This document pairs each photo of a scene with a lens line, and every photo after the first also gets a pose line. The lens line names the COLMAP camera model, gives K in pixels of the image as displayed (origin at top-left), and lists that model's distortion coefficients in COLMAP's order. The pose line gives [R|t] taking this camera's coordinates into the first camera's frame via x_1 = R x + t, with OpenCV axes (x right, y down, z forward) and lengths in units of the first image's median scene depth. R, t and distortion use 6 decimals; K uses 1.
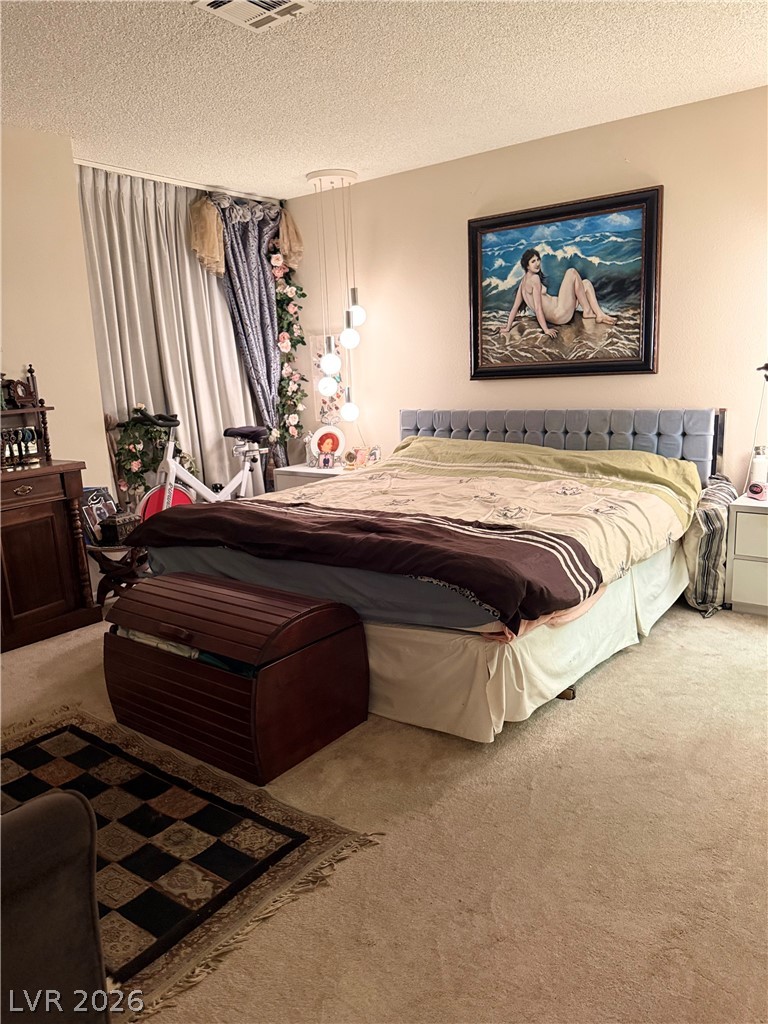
lens RADIAL K [[726.6, 0, 381.6], [0, 726.6, 516.6], [0, 0, 1]] dist [0.040865, -0.064072]
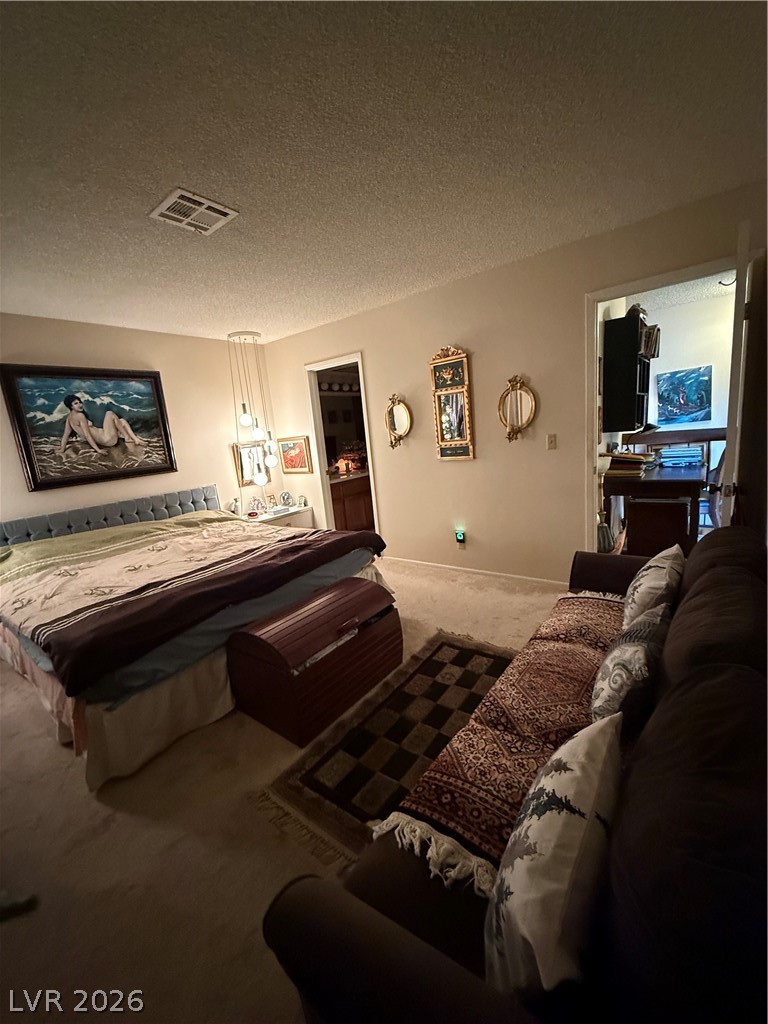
lens RADIAL K [[408.6, 0, 381.0], [0, 408.6, 509.9], [0, 0, 1]] dist [-0.007800, 0.001390]
pose [[0.000797, -0.150481, 0.988613, -0.609296], [0.287044, 0.947044, 0.143922, -0.097655], [-0.957917, 0.283661, 0.043949, 0.458949]]
